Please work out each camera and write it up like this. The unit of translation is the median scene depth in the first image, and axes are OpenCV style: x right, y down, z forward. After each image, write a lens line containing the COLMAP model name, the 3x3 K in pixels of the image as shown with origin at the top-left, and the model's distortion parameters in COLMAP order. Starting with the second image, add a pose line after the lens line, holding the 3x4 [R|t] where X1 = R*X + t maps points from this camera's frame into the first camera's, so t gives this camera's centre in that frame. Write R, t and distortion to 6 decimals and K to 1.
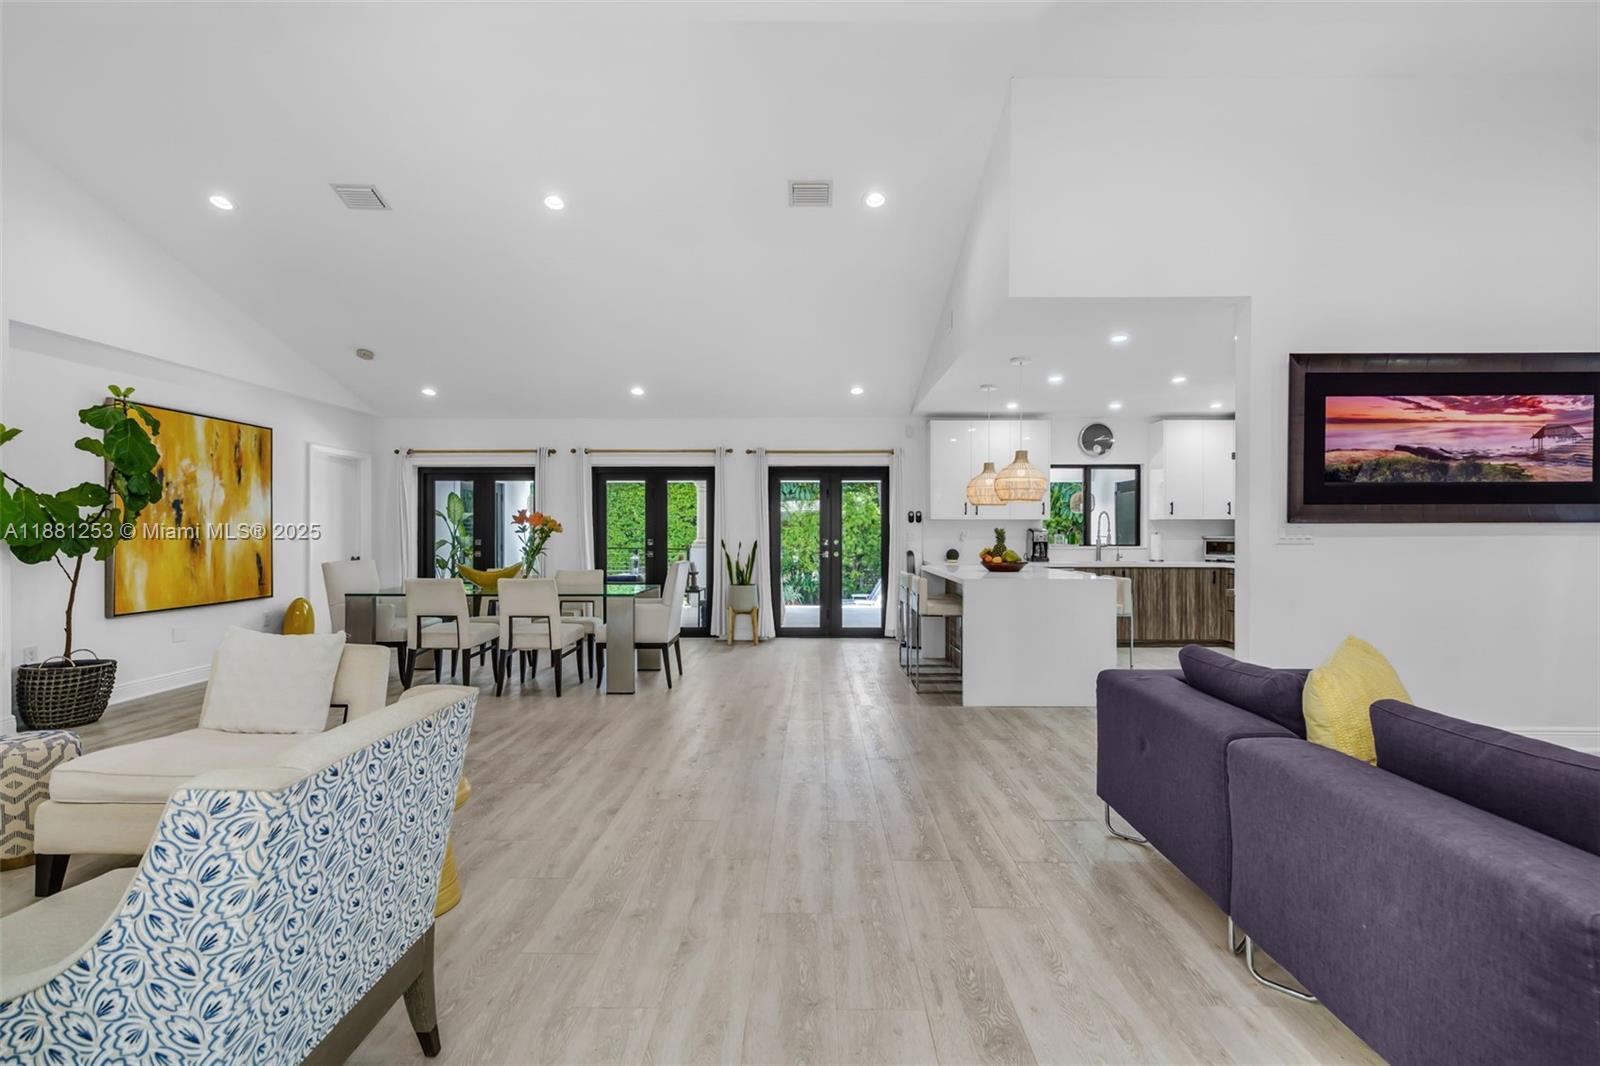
lens RADIAL K [[740.5, 0, 807.2], [0, 740.5, 530.7], [0, 0, 1]] dist [-0.007322, 0.003023]
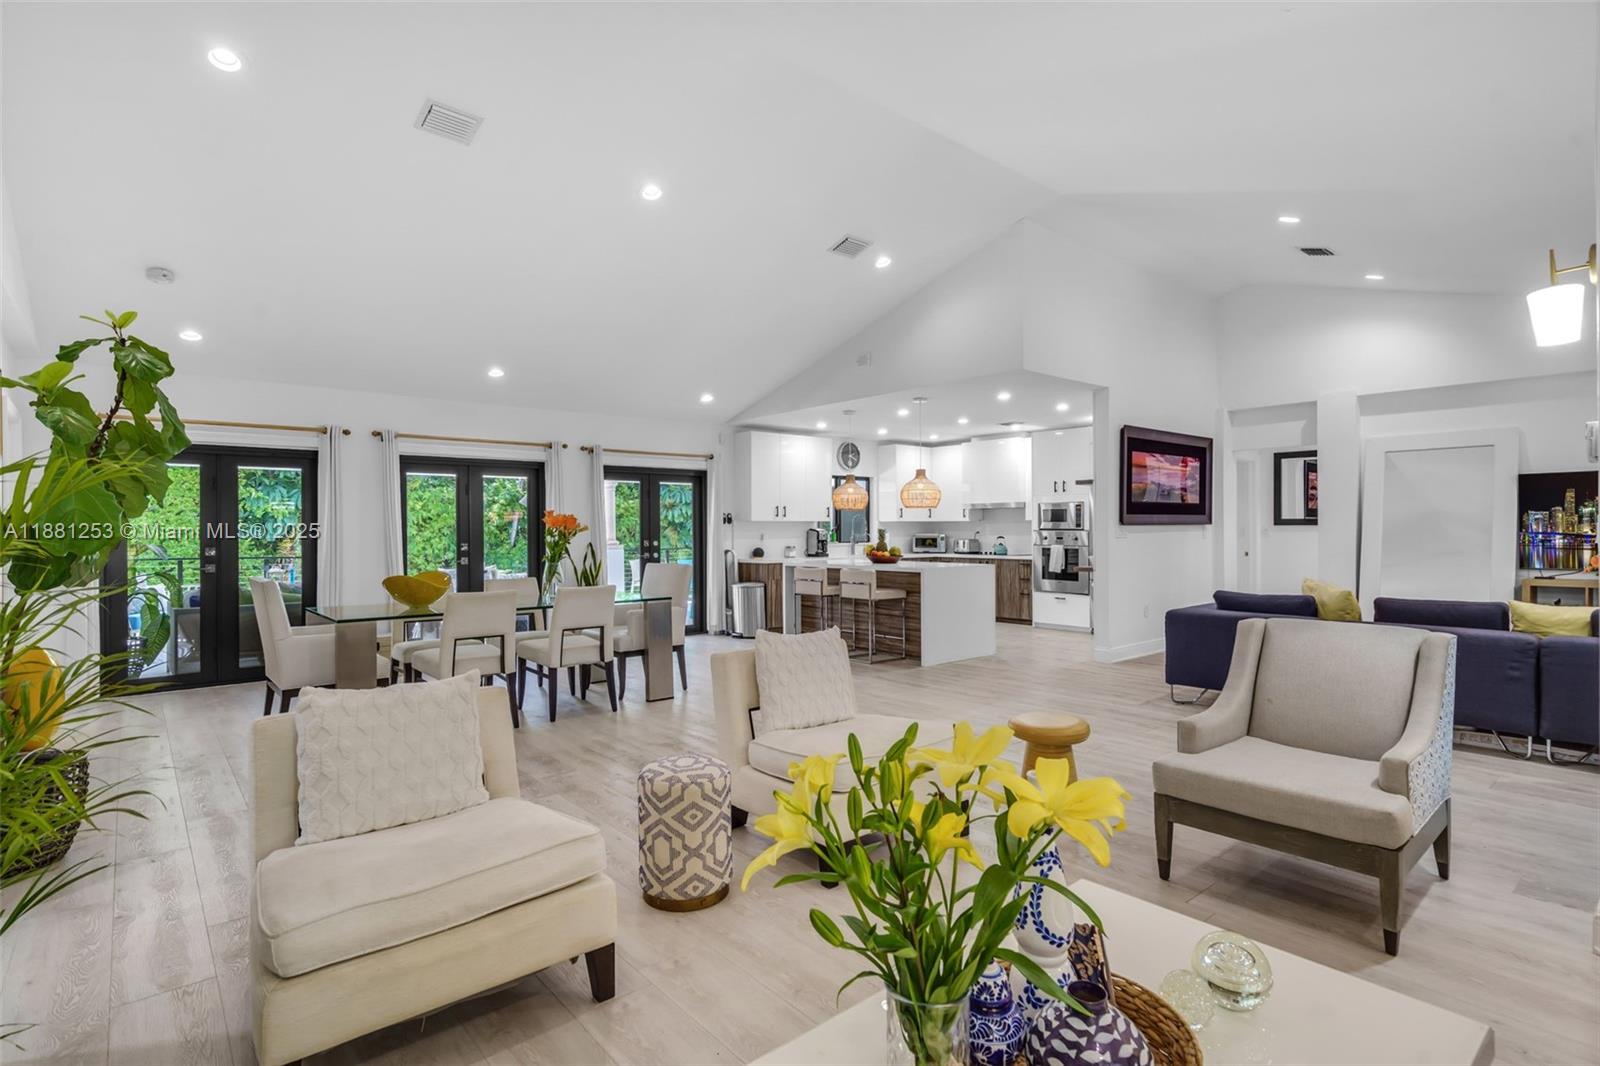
lens RADIAL K [[798.9, 0, 816.9], [0, 798.9, 532.2], [0, 0, 1]] dist [-0.002006, -0.000338]
pose [[0.747589, -0.007610, 0.664118, -0.661360], [0.005735, 0.999971, 0.005003, -0.004745], [-0.664137, 0.000068, 0.747611, 0.058955]]
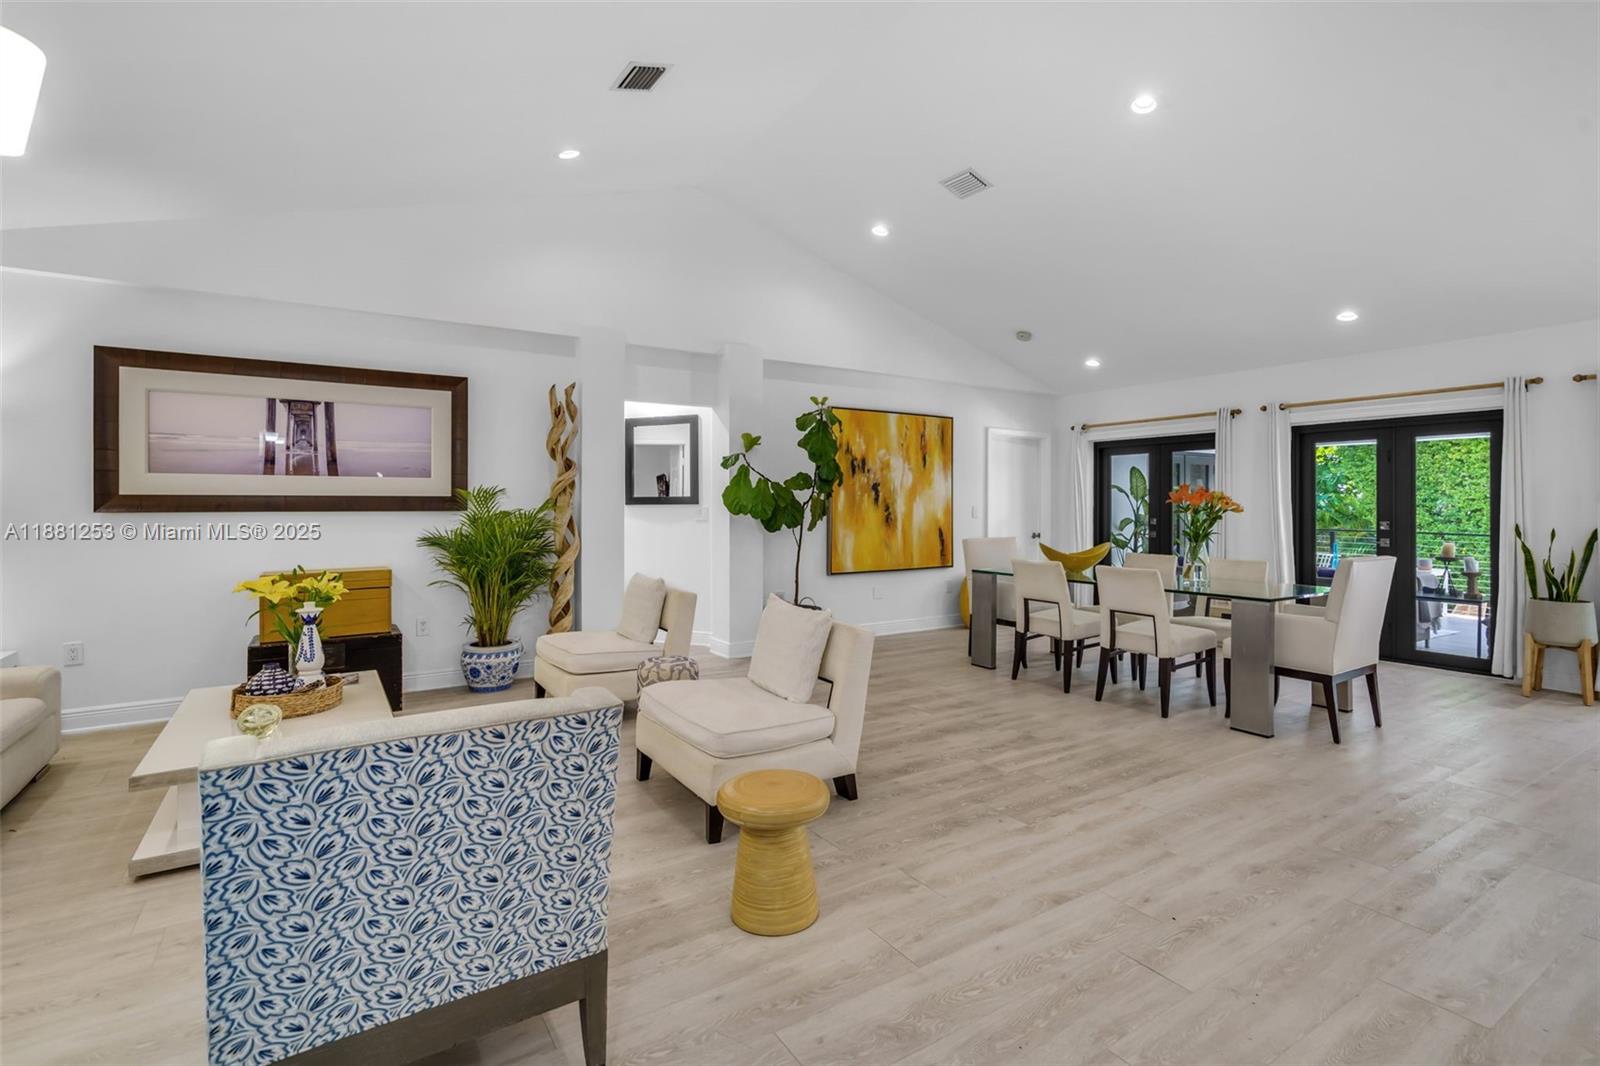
lens RADIAL K [[740.5, 0, 790.9], [0, 740.5, 506.7], [0, 0, 1]] dist [-0.007322, 0.003023]
pose [[0.537725, 0.003564, -0.843113, 0.100104], [-0.001074, 0.999993, 0.003543, -0.005824], [0.843120, -0.001000, 0.537725, 0.181980]]
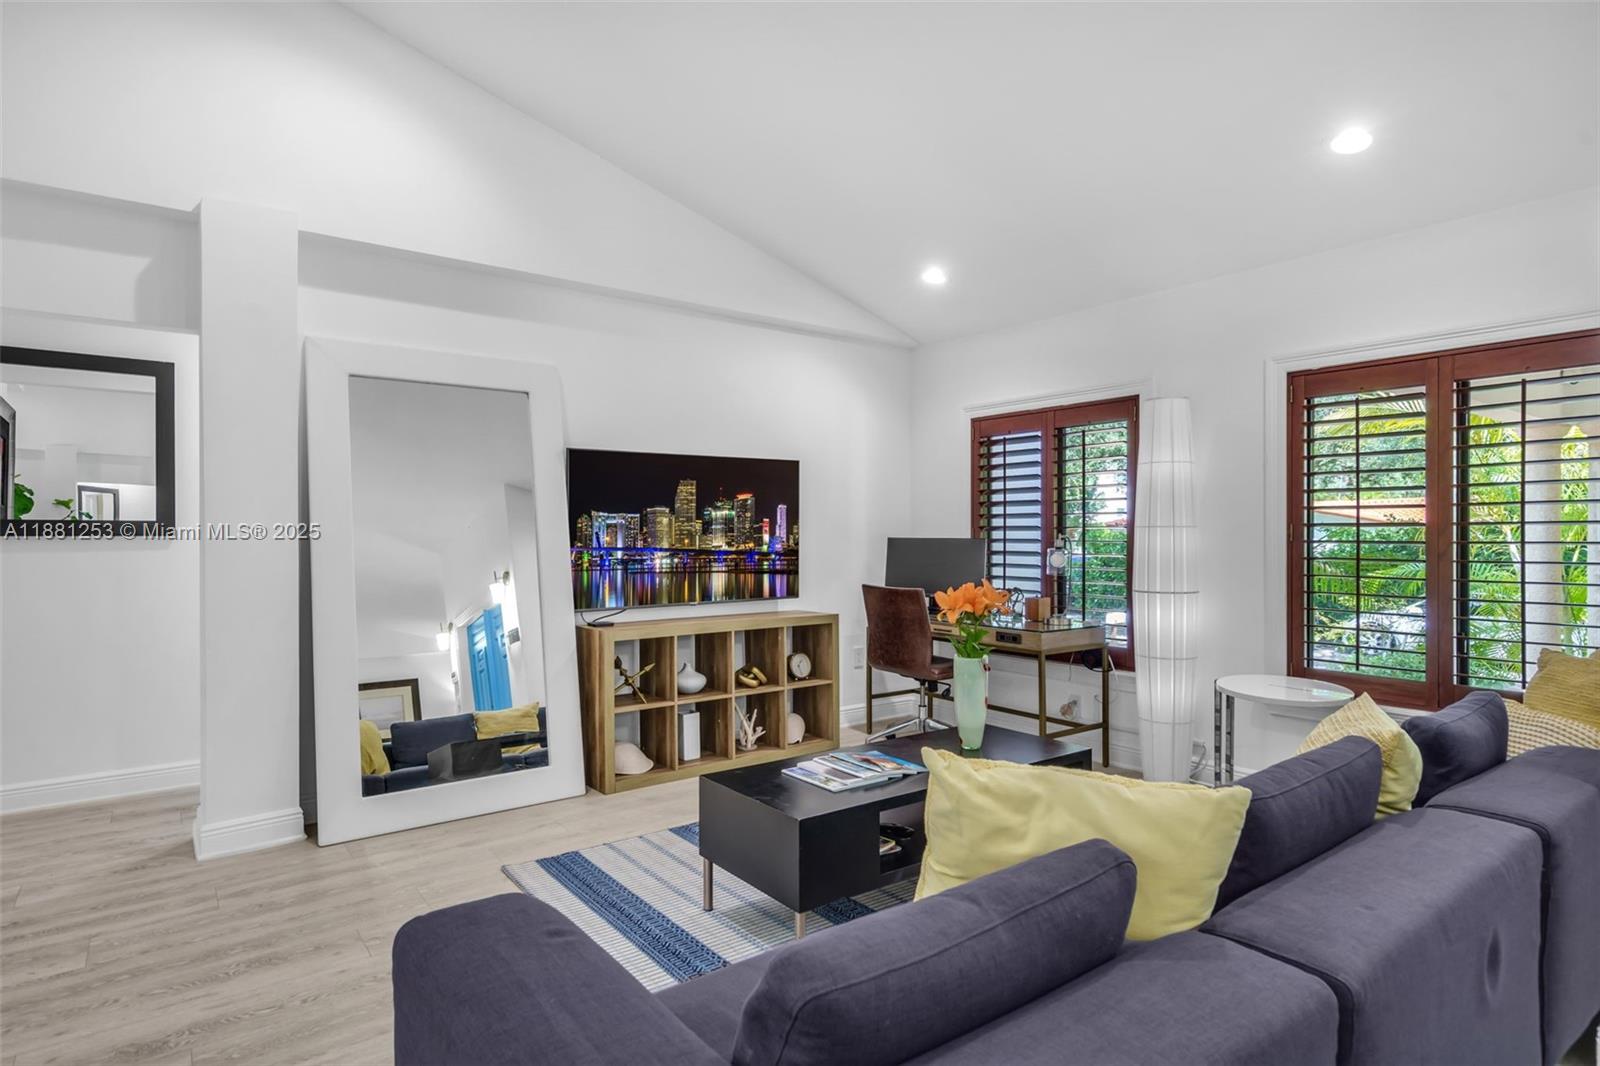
lens RADIAL K [[870.5, 0, 790.8], [0, 870.5, 542.7], [0, 0, 1]] dist [-0.002607, 0.000177]
pose [[-0.590279, -0.009153, 0.807147, 0.083860], [0.003205, 0.999901, 0.013683, -0.006877], [-0.807193, 0.010664, -0.590191, 0.501292]]
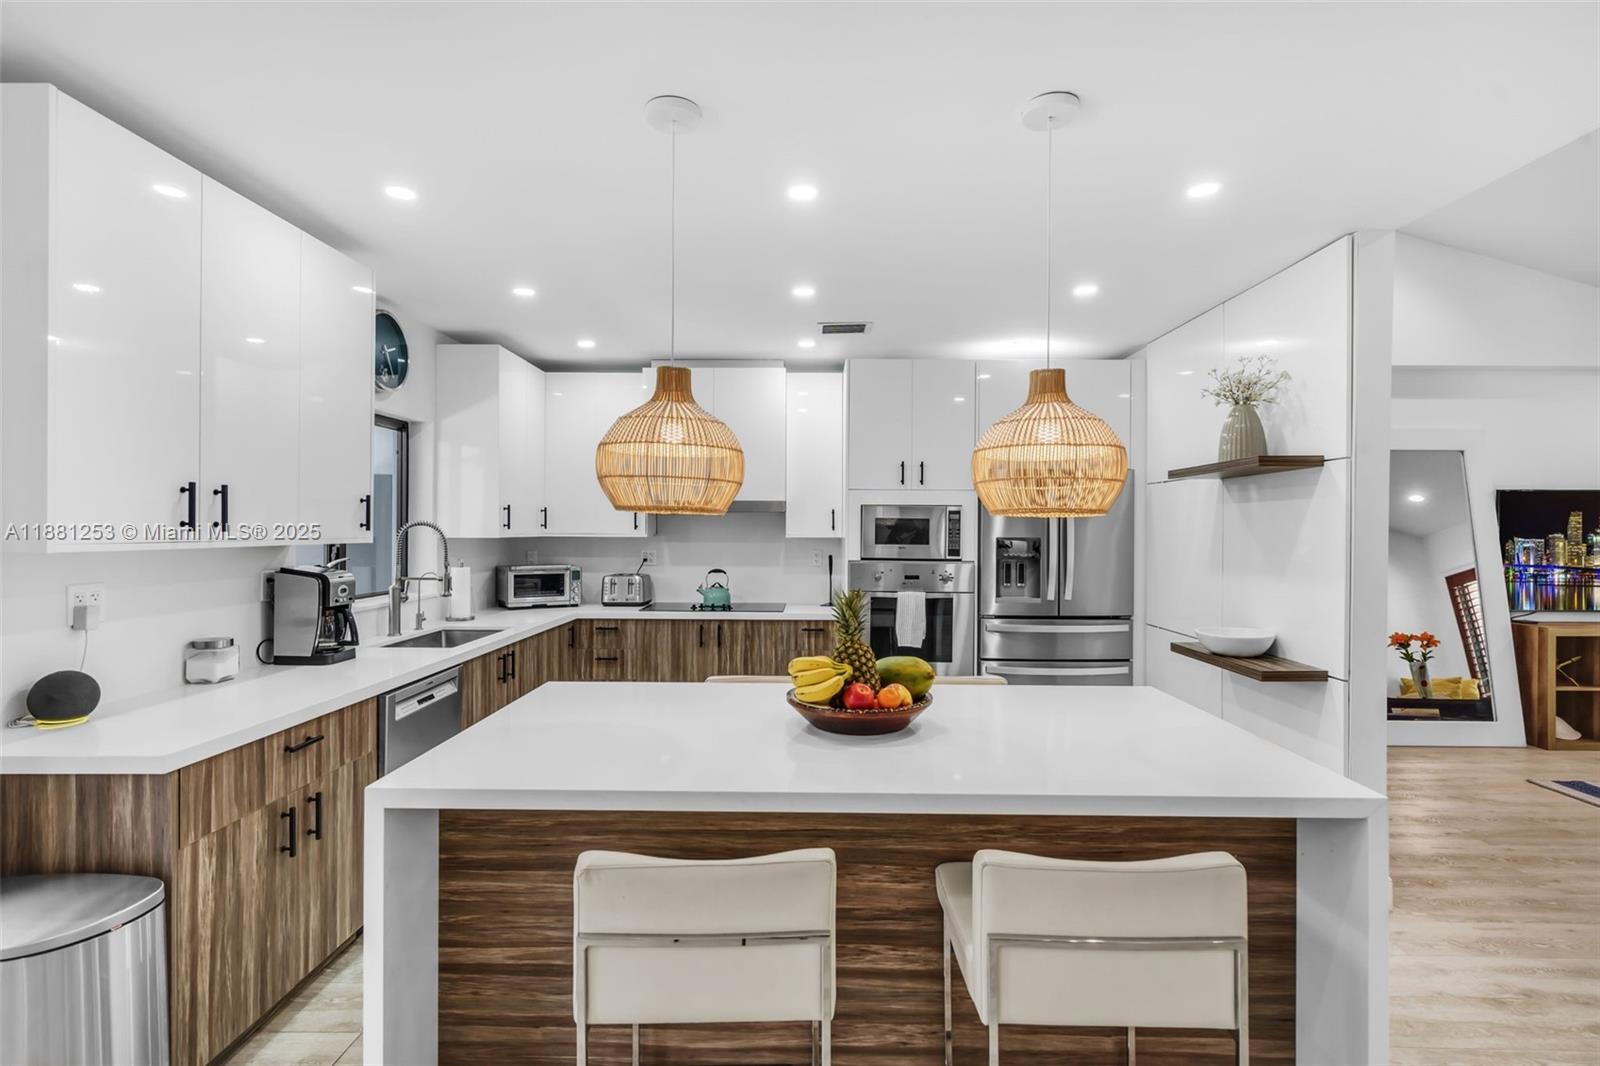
lens RADIAL K [[763.5, 0, 805.7], [0, 763.5, 534.2], [0, 0, 1]] dist [-0.003001, 0.002735]
pose [[-0.001019, -0.007970, 0.999968, -0.061125], [-0.004542, 0.999958, 0.007965, -0.028094], [-0.999989, -0.004534, -0.001055, 0.945179]]
